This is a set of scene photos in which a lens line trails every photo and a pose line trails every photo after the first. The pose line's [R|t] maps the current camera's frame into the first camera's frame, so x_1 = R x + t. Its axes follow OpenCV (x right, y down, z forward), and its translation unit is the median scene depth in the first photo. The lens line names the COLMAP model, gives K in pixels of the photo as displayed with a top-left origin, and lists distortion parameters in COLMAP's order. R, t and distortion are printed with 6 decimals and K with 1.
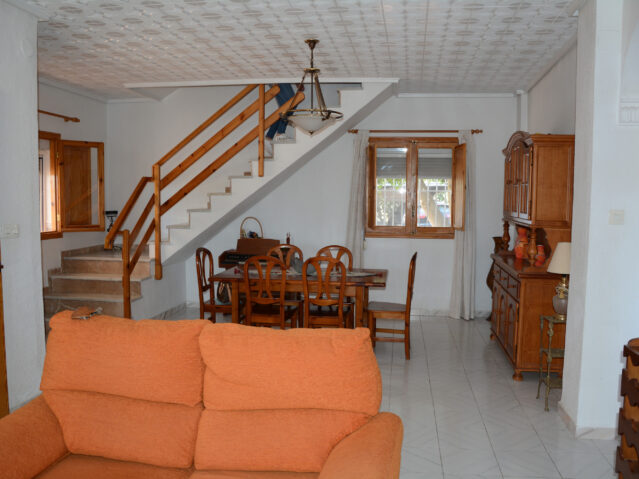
lens RADIAL K [[575.2, 0, 319.4], [0, 575.2, 250.4], [0, 0, 1]] dist [-0.141184, 0.101639]
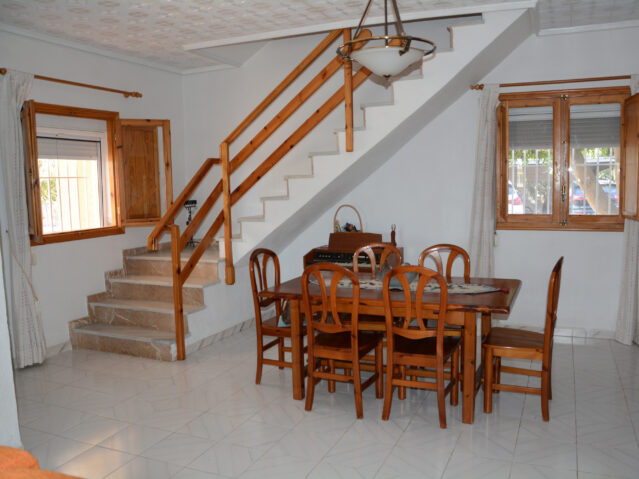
lens RADIAL K [[575.2, 0, 319.4], [0, 575.2, 250.4], [0, 0, 1]] dist [-0.141184, 0.101639]
pose [[0.964229, 0.000346, -0.265070, 0.058145], [0.006819, 0.999636, 0.026110, -0.018133], [0.264982, -0.026984, 0.963876, 0.248217]]
